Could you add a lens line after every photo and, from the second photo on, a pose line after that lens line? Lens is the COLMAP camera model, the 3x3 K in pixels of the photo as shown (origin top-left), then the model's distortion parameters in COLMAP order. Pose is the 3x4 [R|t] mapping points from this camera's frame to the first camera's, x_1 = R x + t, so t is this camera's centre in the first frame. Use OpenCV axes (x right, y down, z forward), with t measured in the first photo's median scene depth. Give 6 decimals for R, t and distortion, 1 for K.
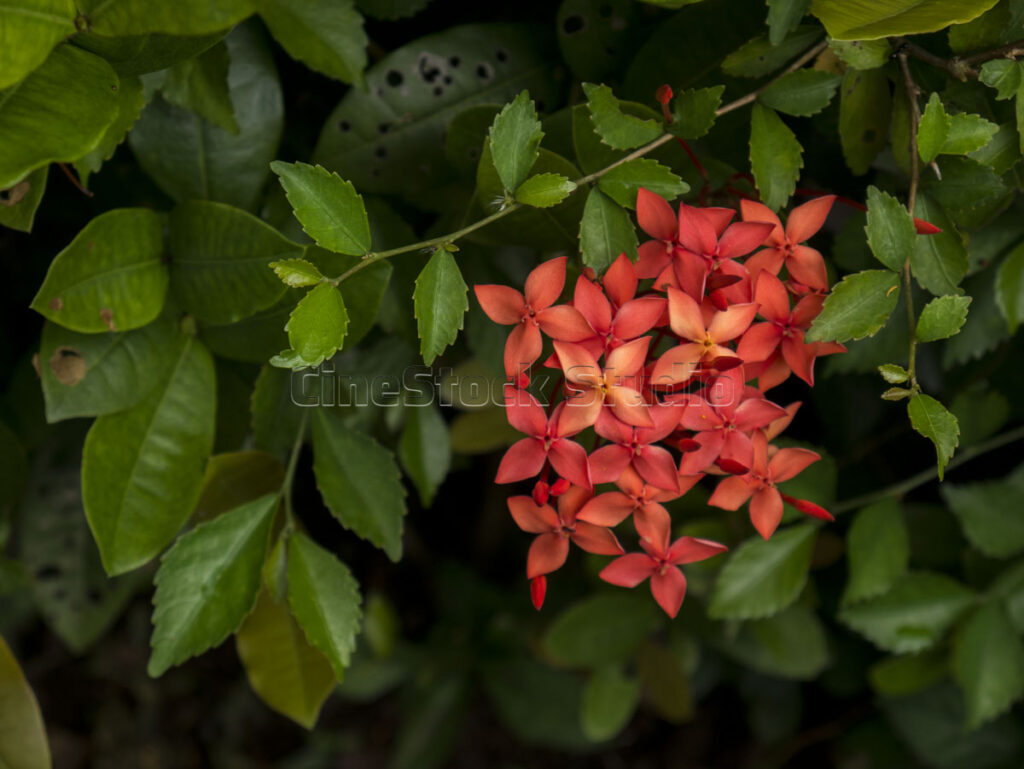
lens RADIAL K [[2712.5, 0, 515.6], [0, 2712.5, 384.9], [0, 0, 1]] dist [0.223869, 0.000000]
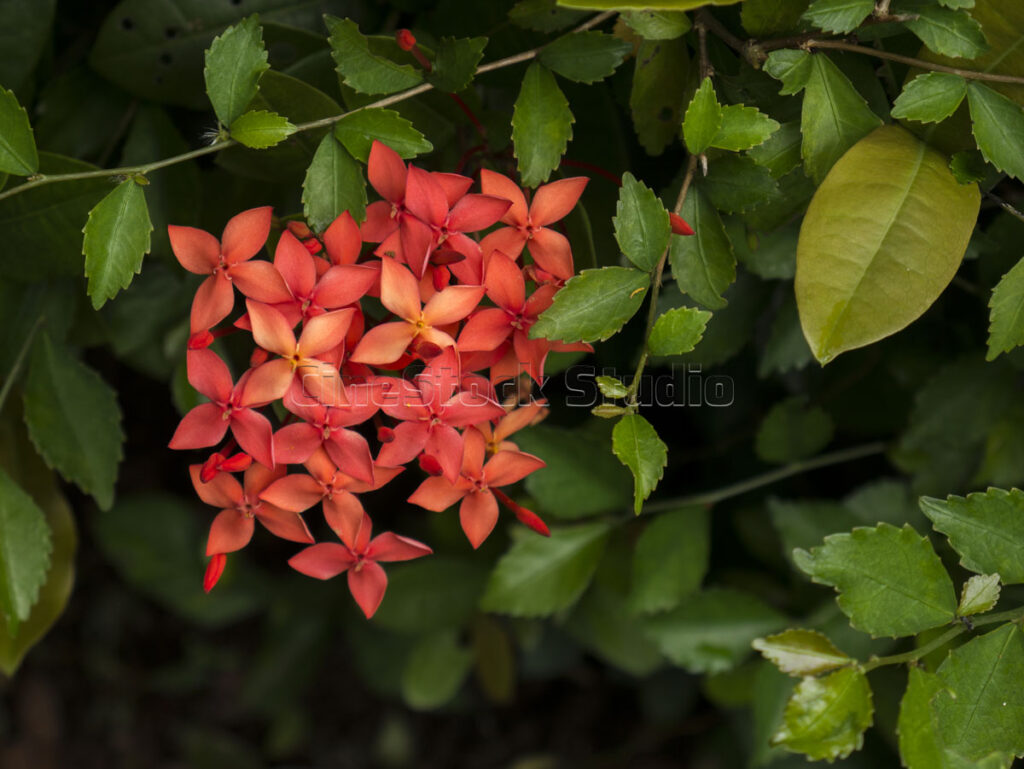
lens RADIAL K [[2712.5, 0, 508.4], [0, 2712.5, 382.3], [0, 0, 1]] dist [0.223869, 0.000000]
pose [[0.990355, 0.132257, -0.041284, 0.136446], [-0.130684, 0.990667, 0.038724, -0.034203], [0.046021, -0.032956, 0.998397, 0.110813]]
